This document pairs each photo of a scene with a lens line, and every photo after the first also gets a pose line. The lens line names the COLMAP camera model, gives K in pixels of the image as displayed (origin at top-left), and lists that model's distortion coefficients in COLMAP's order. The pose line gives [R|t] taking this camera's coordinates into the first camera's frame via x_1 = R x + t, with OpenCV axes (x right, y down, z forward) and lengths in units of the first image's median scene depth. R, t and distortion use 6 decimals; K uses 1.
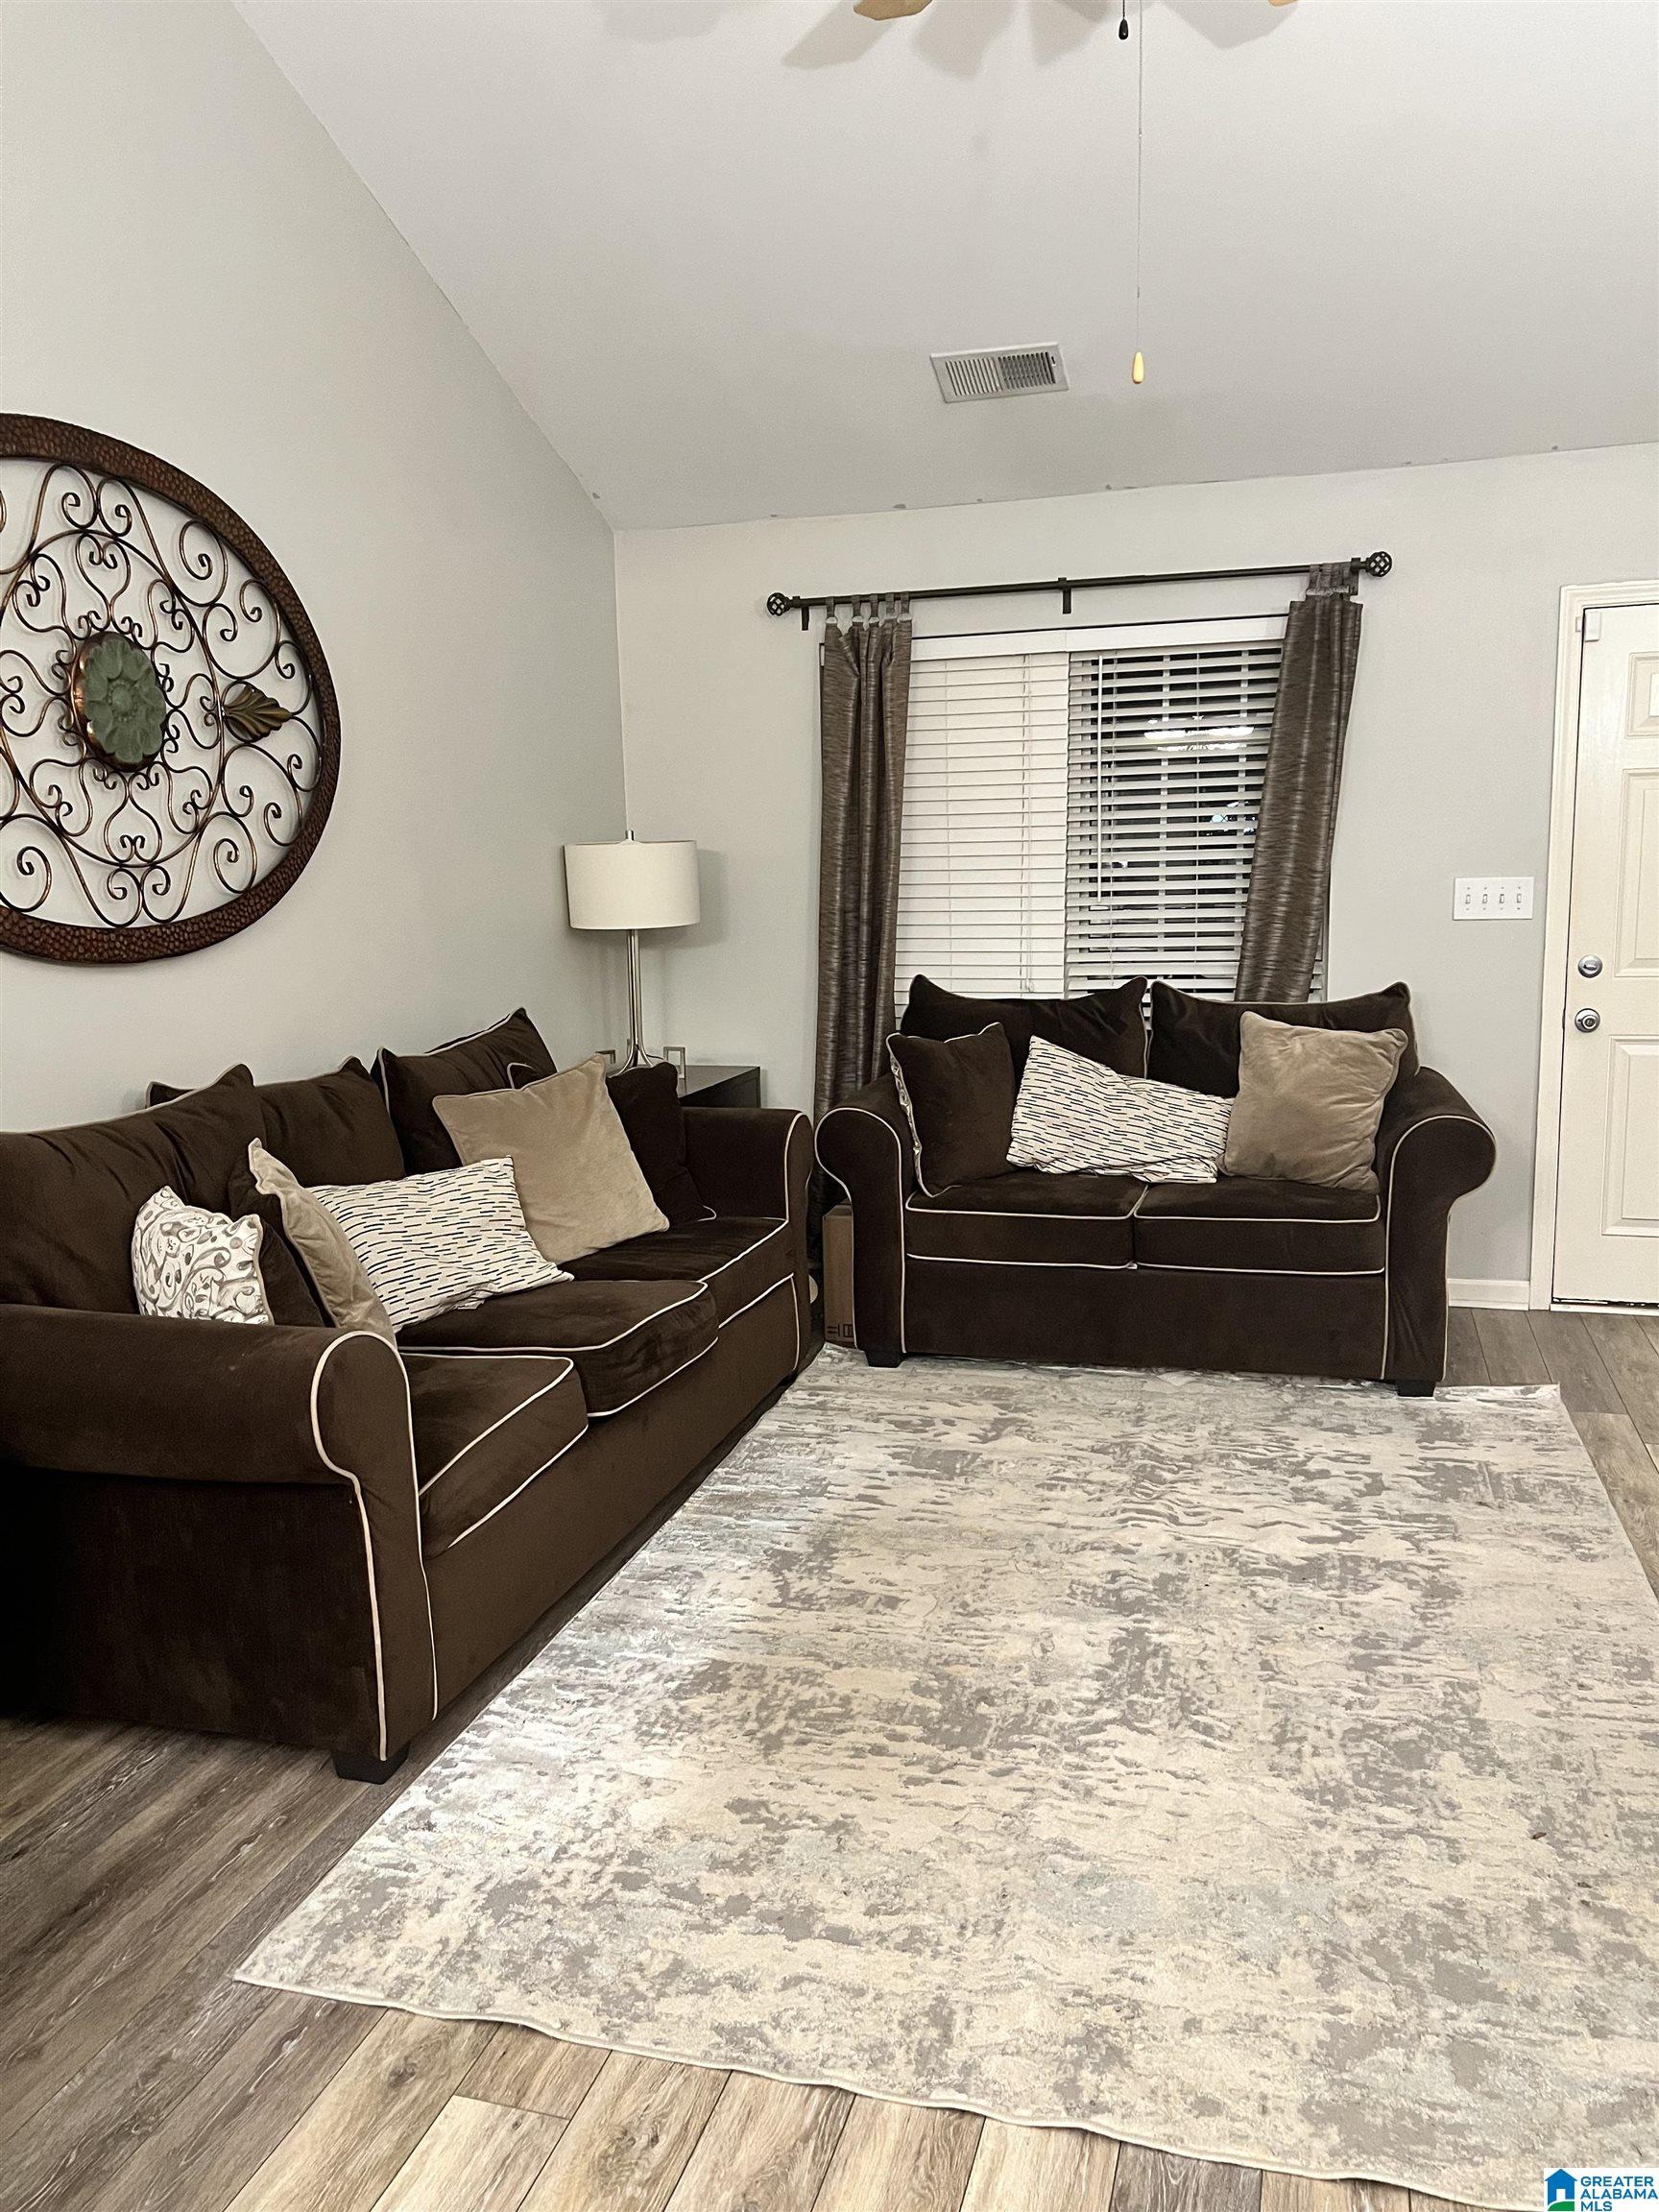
lens RADIAL K [[1666.5, 0, 817.5], [0, 1666.5, 1121.6], [0, 0, 1]] dist [0.053630, -0.063825]
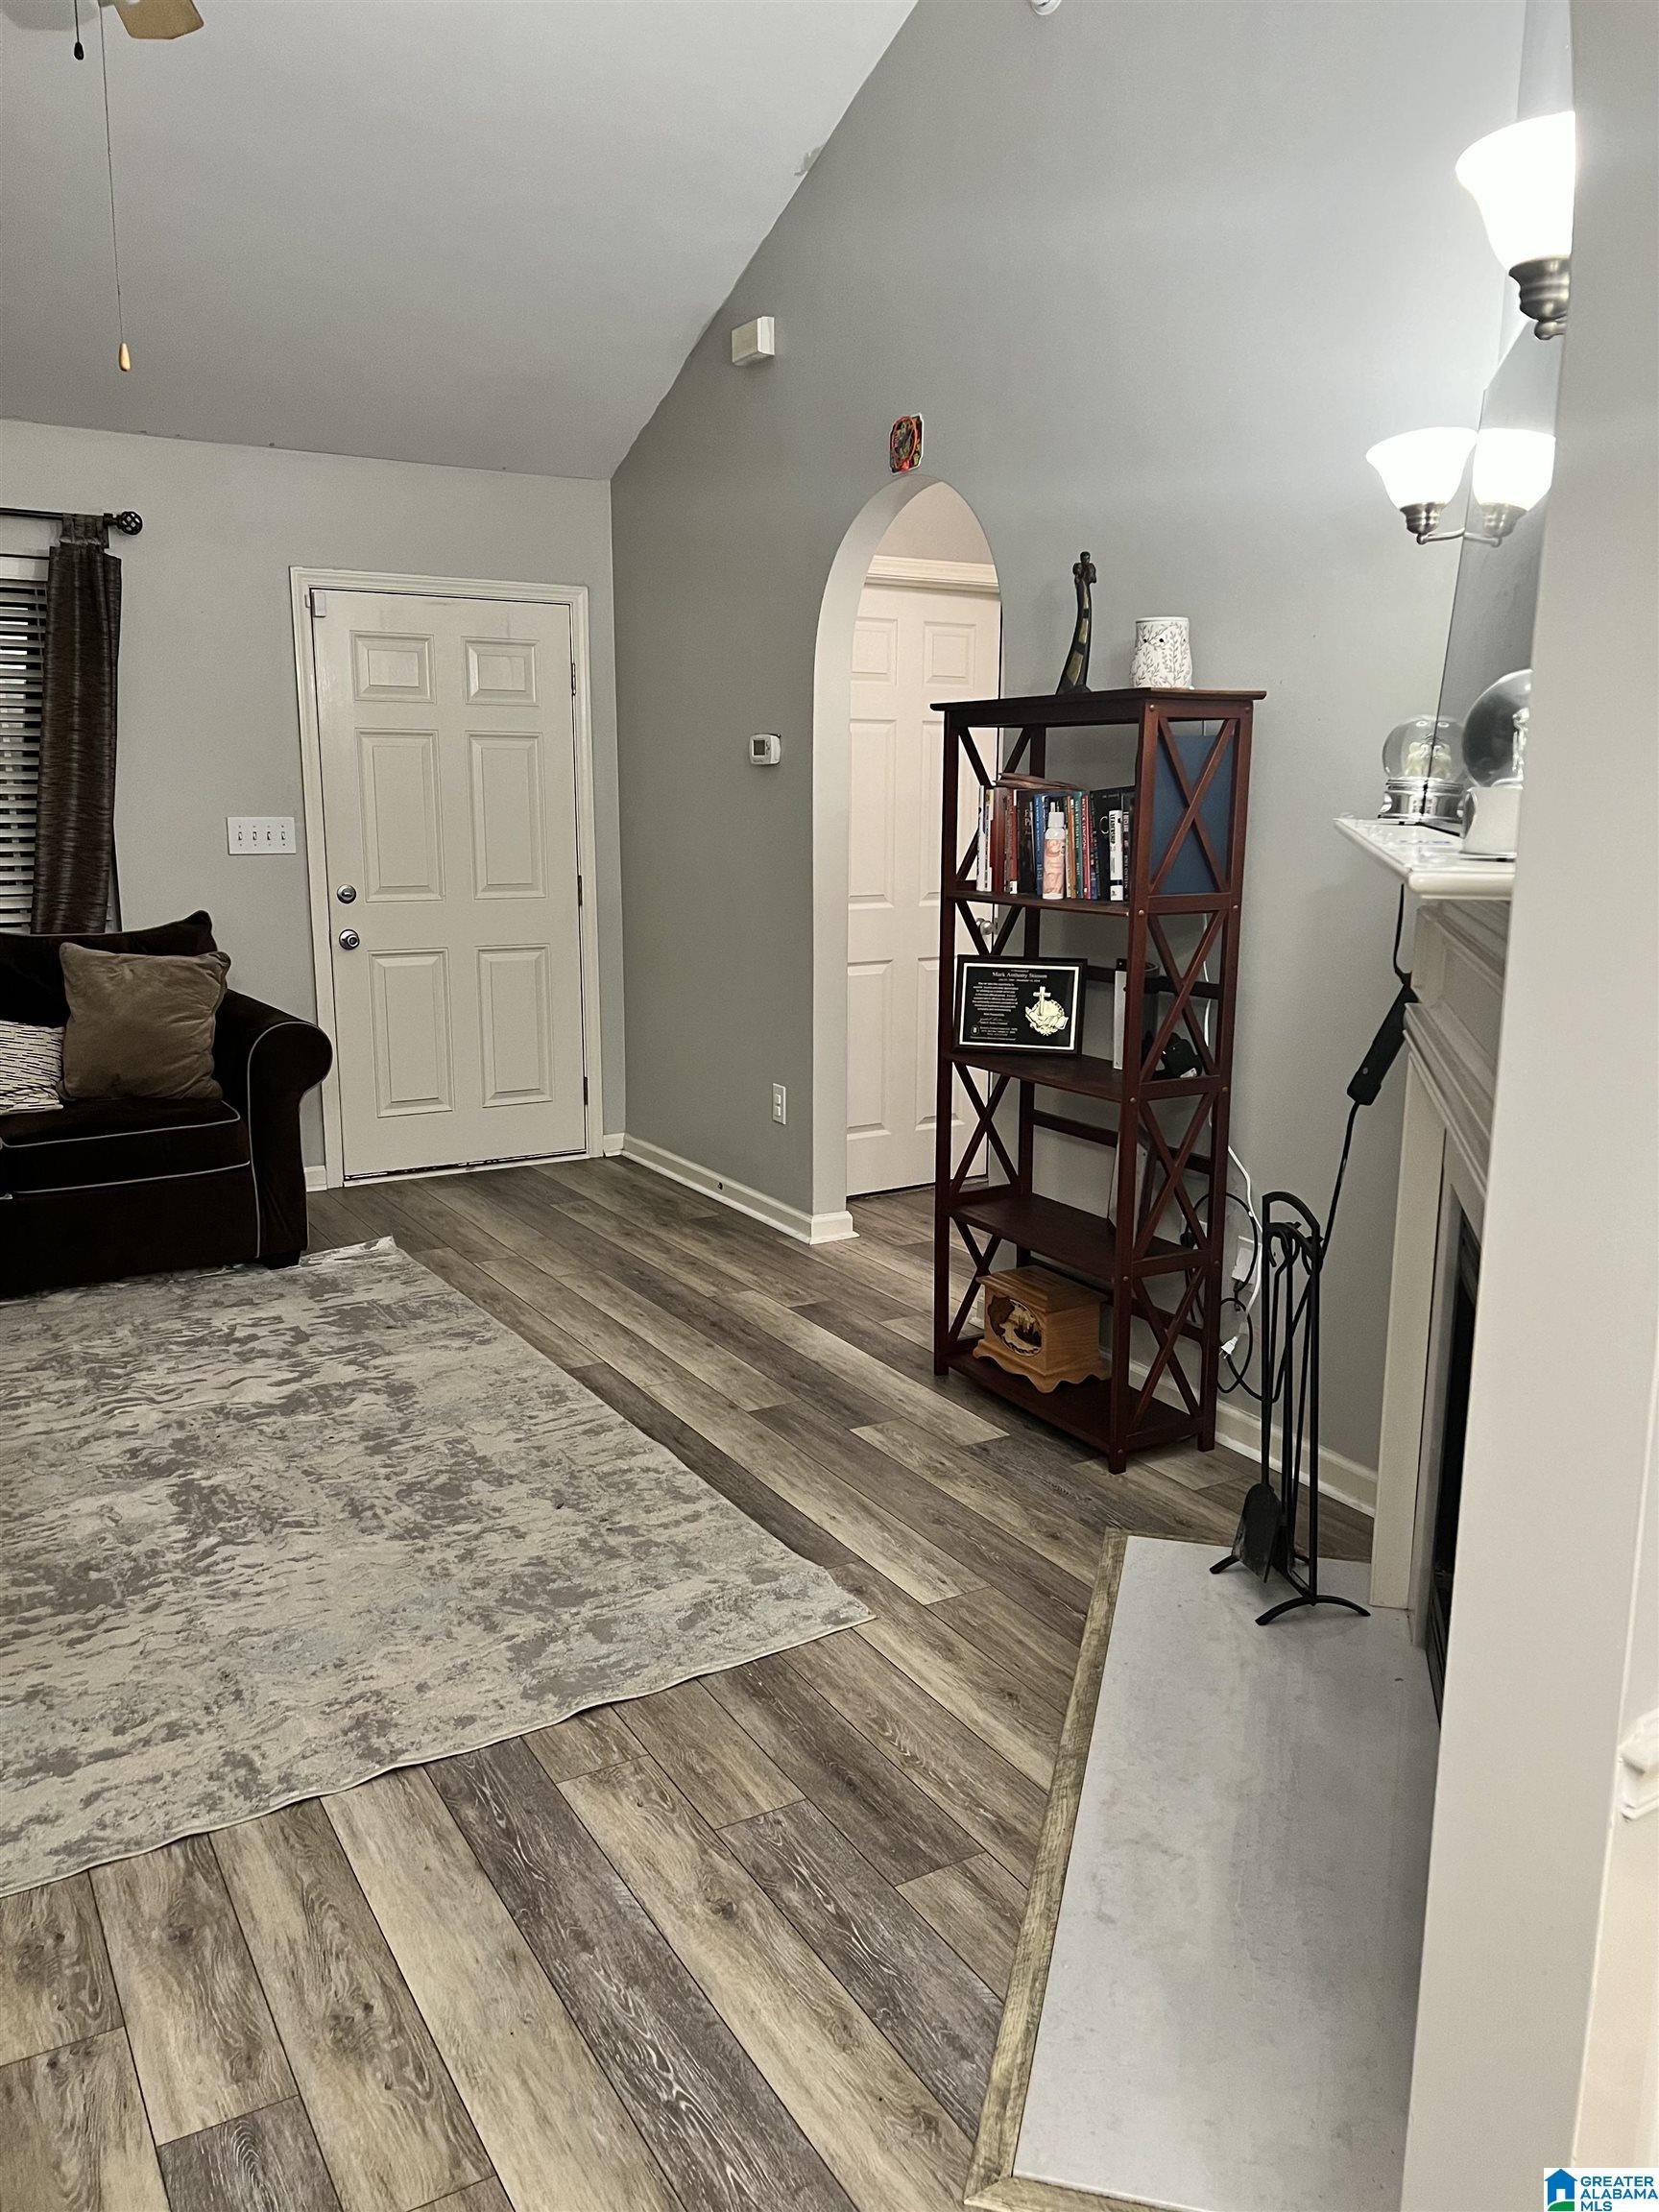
lens RADIAL K [[1666.5, 0, 836.1], [0, 1666.5, 1118.5], [0, 0, 1]] dist [0.053630, -0.063825]
pose [[0.672718, -0.118717, 0.730313, -0.200094], [0.096264, 0.992698, 0.072697, 0.013131], [-0.733610, 0.021399, 0.679233, -0.059736]]
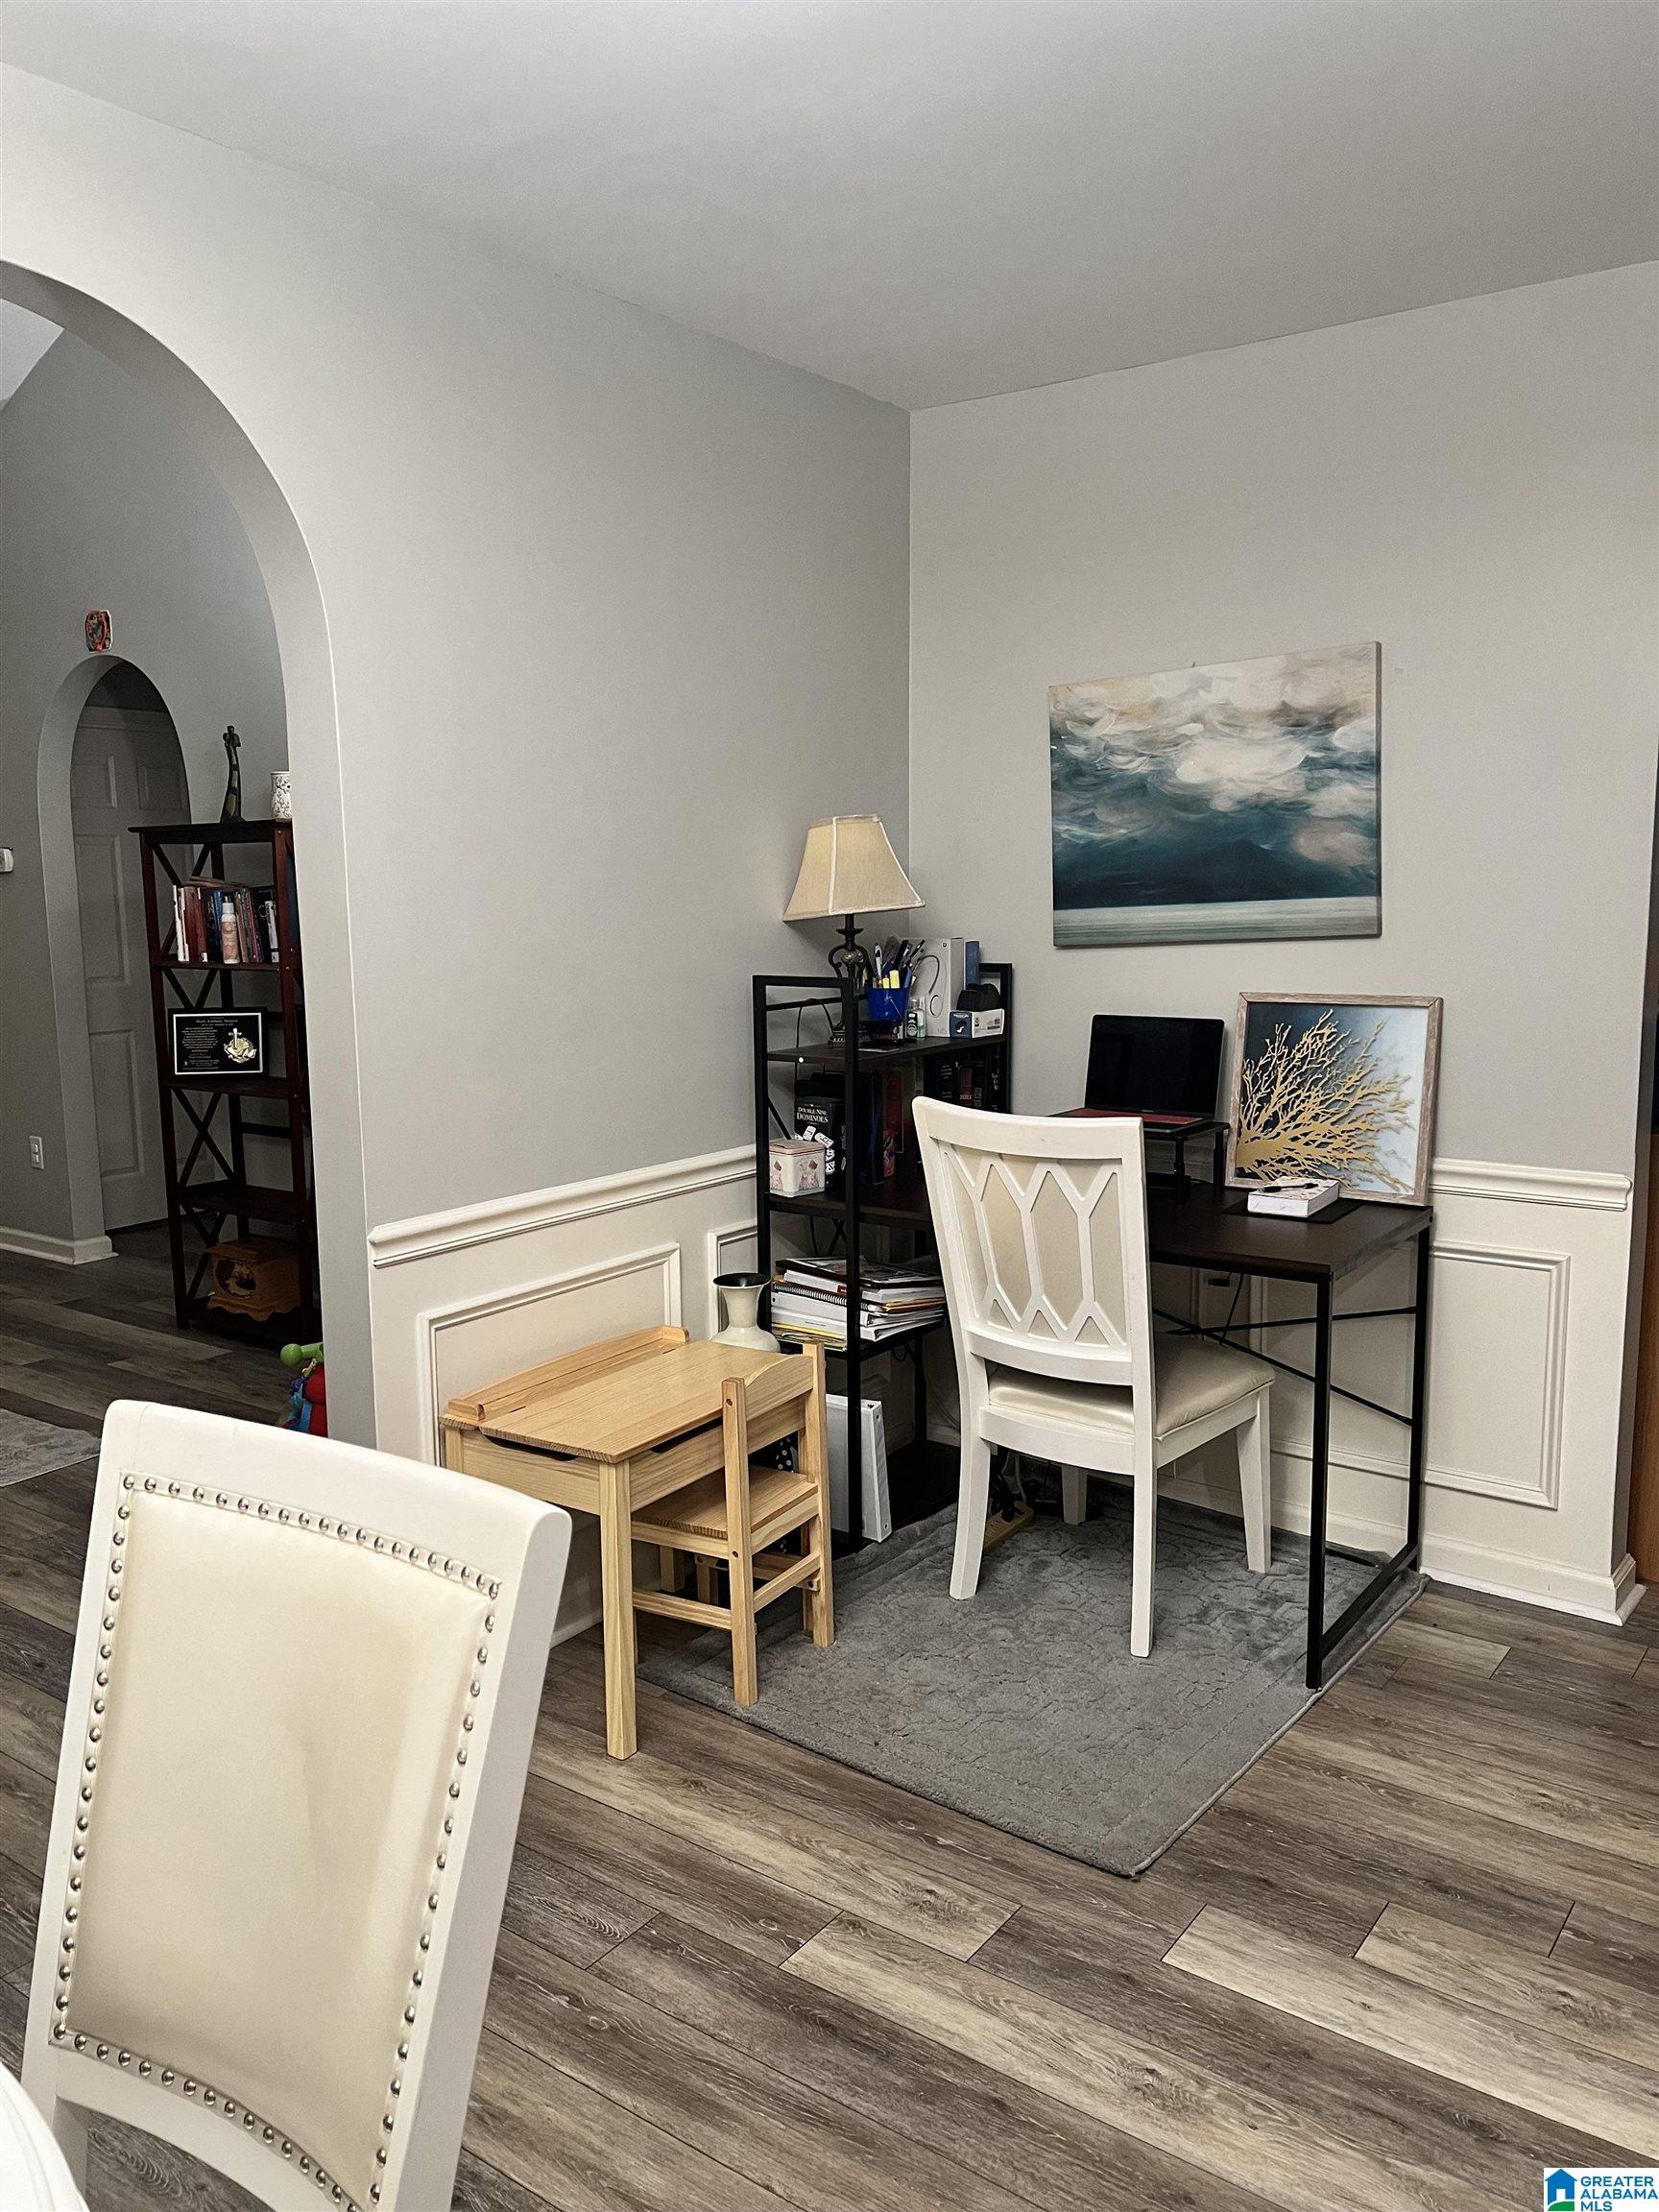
lens RADIAL K [[1666.5, 0, 830.4], [0, 1666.5, 1119.4], [0, 0, 1]] dist [0.053630, -0.063825]
pose [[0.327802, -0.114212, 0.937817, -0.467643], [0.155969, 0.985587, 0.065513, 0.067370], [-0.931783, 0.124795, 0.340891, -0.335591]]
